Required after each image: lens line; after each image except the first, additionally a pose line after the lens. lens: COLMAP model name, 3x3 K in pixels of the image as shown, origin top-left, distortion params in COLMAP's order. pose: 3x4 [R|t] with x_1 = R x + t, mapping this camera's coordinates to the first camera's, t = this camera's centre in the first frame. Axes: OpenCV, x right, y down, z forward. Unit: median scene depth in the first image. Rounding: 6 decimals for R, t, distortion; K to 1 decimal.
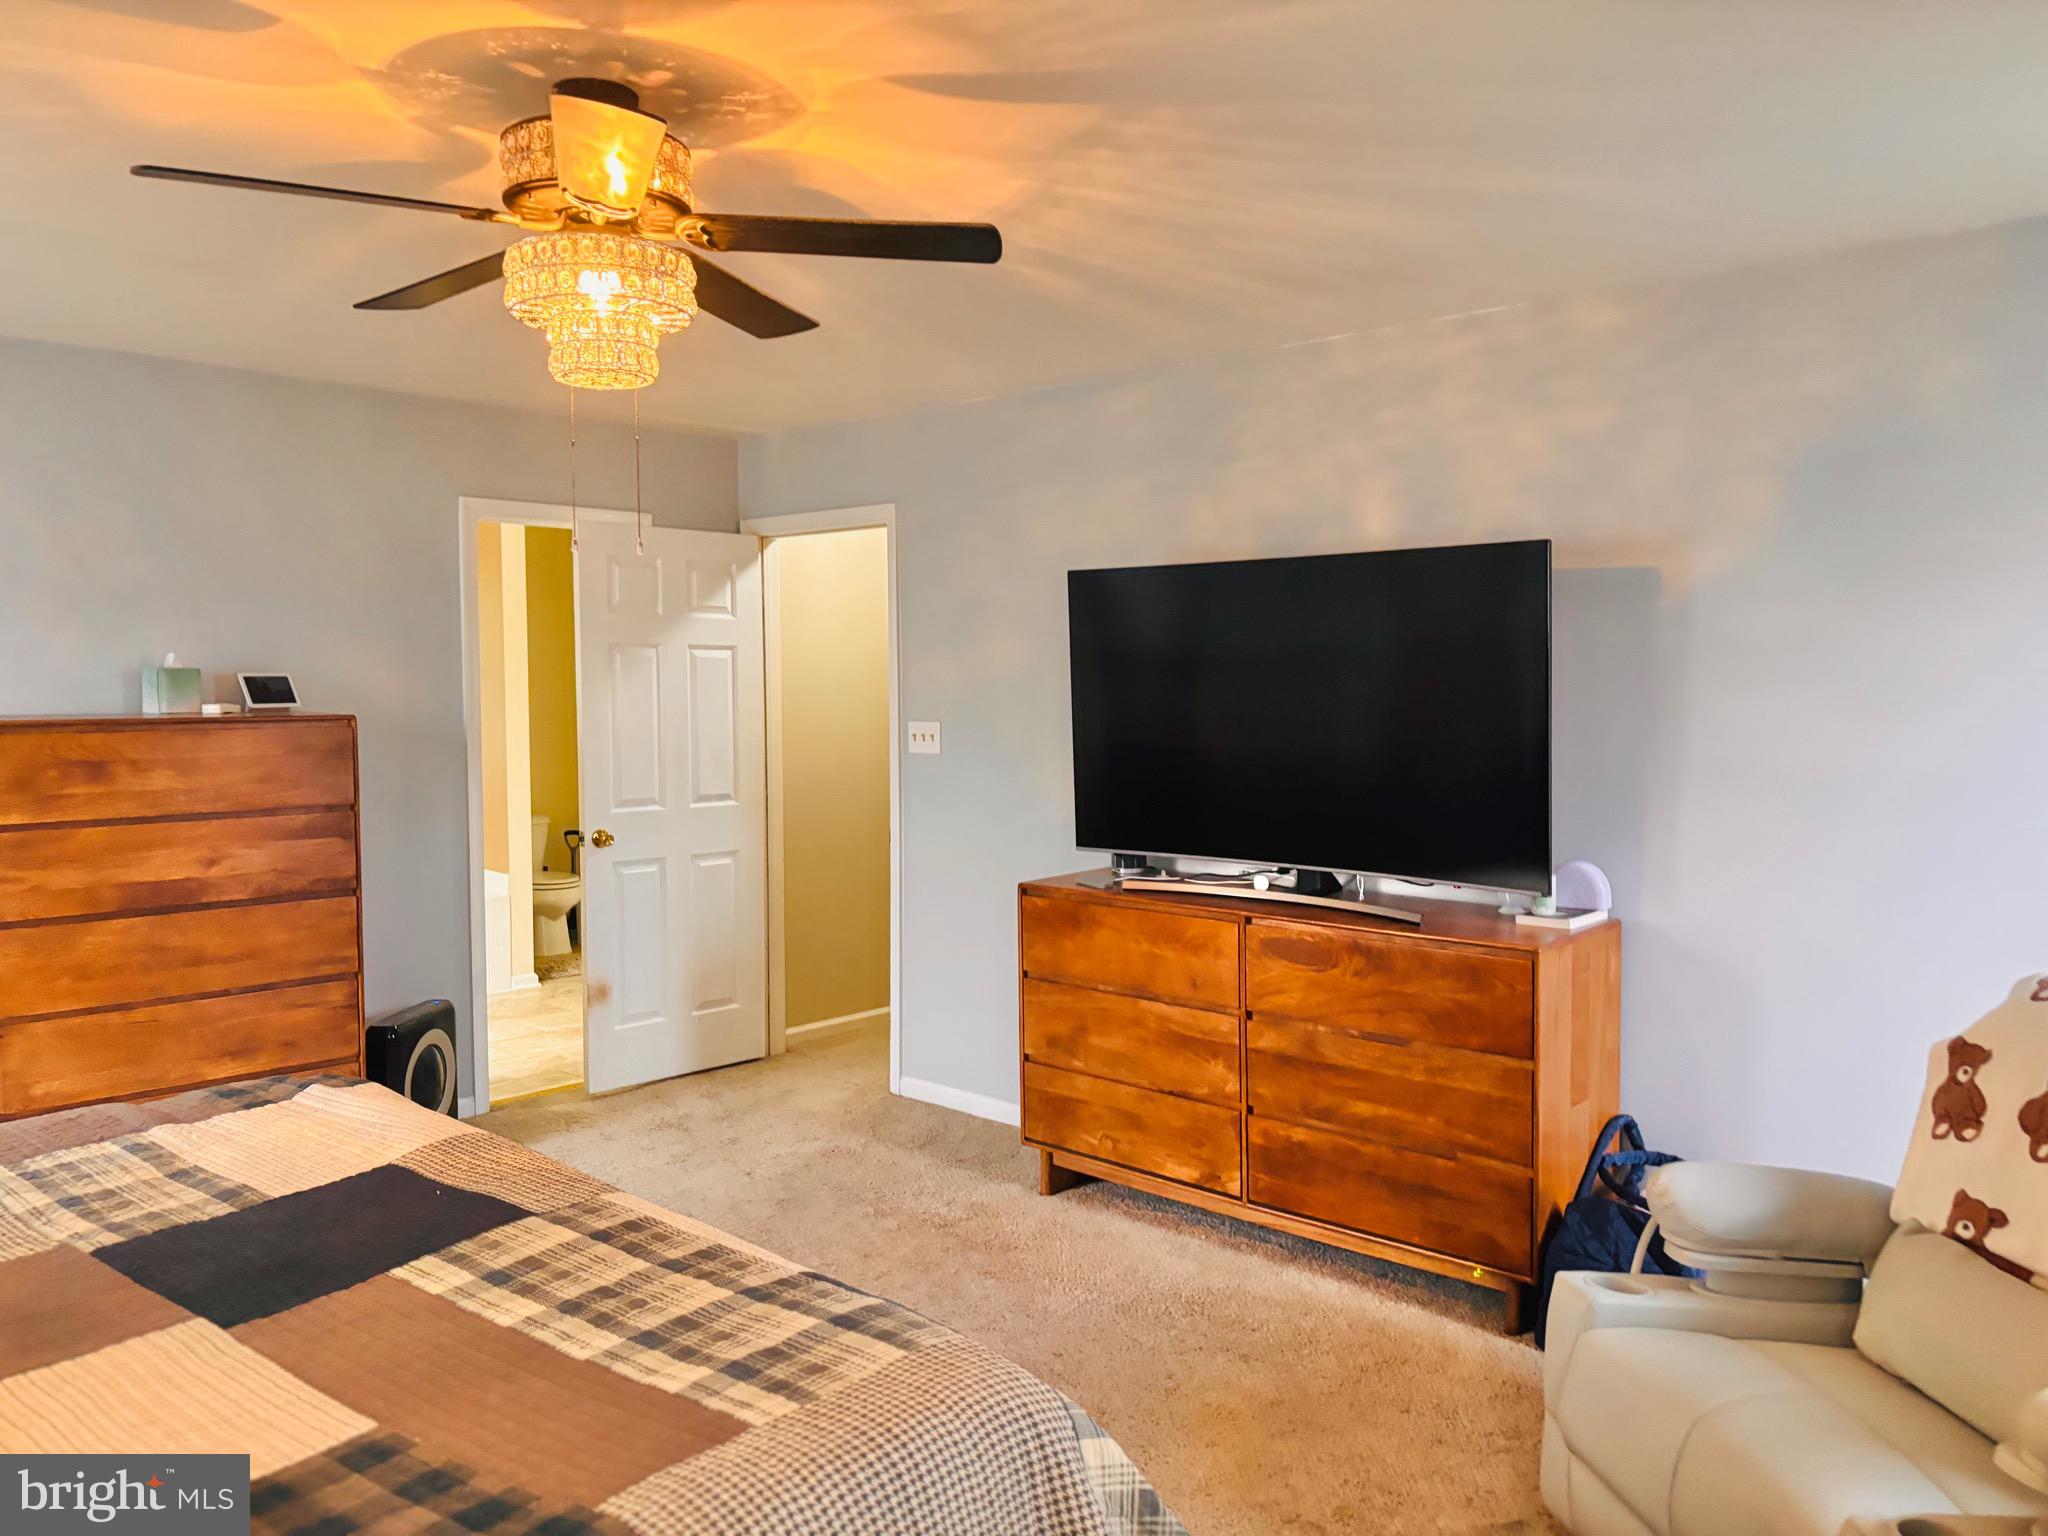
lens RADIAL K [[1569.5, 0, 1026.6], [0, 1569.5, 767.4], [0, 0, 1]] dist [-0.001308, -0.000232]
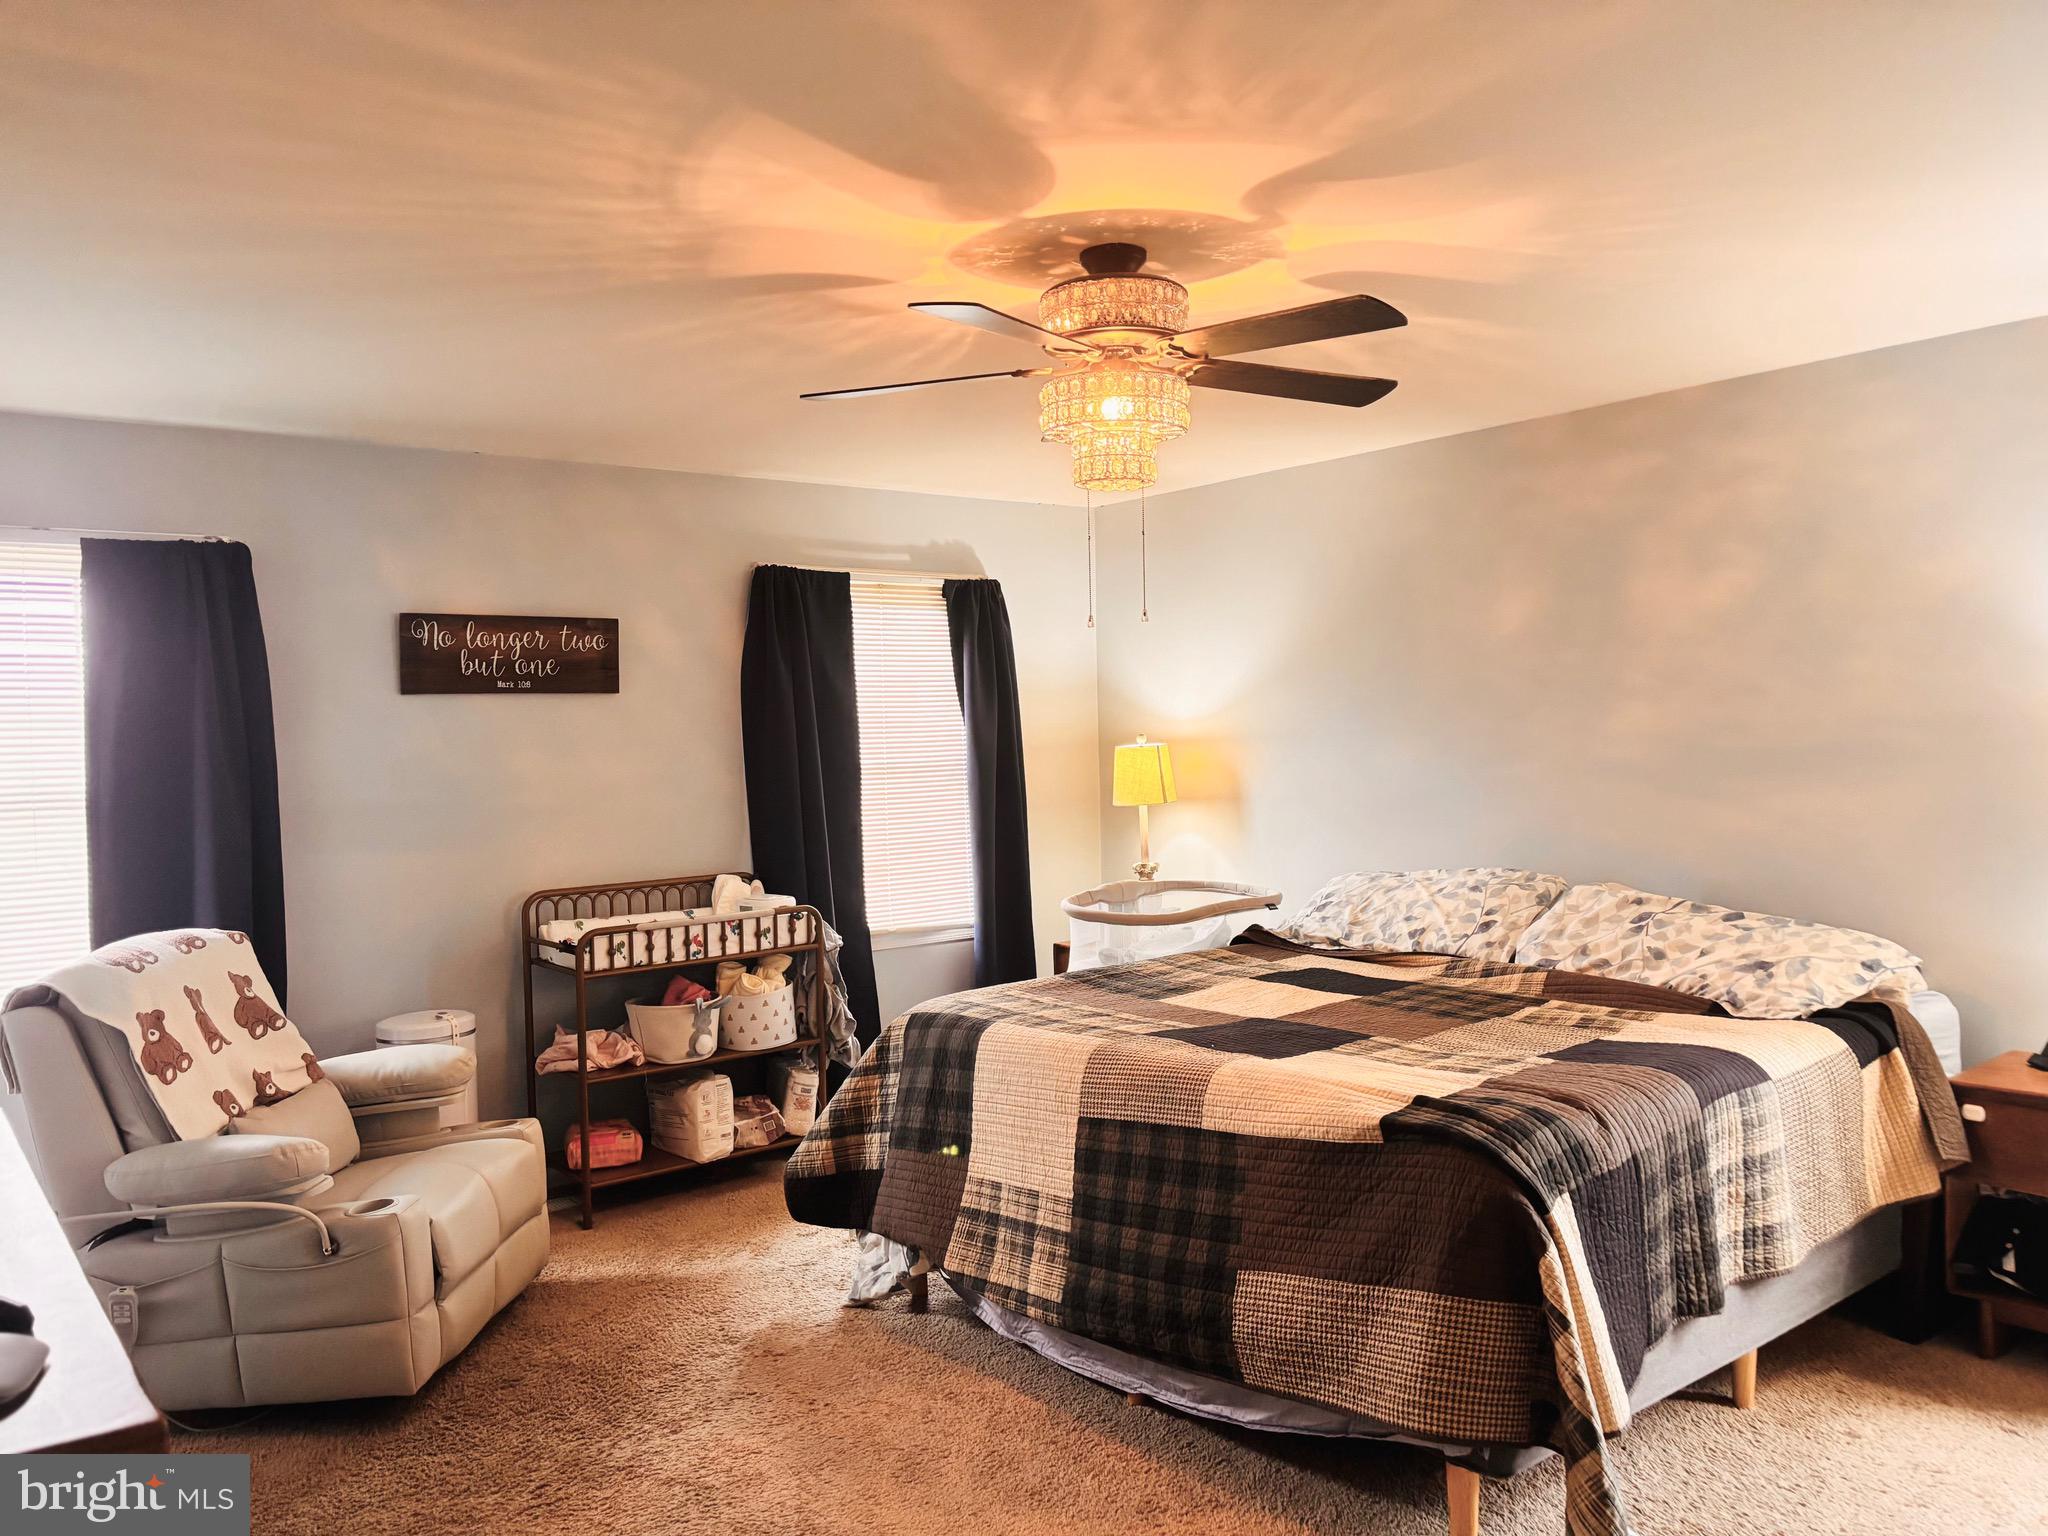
lens RADIAL K [[1569.5, 0, 1023.7], [0, 1569.5, 767.3], [0, 0, 1]] dist [-0.001308, -0.000232]
pose [[-0.985135, 0.020689, 0.170531, -0.393512], [0.035556, 0.995781, 0.084597, -0.127172], [-0.168062, 0.089403, -0.981714, 2.187449]]
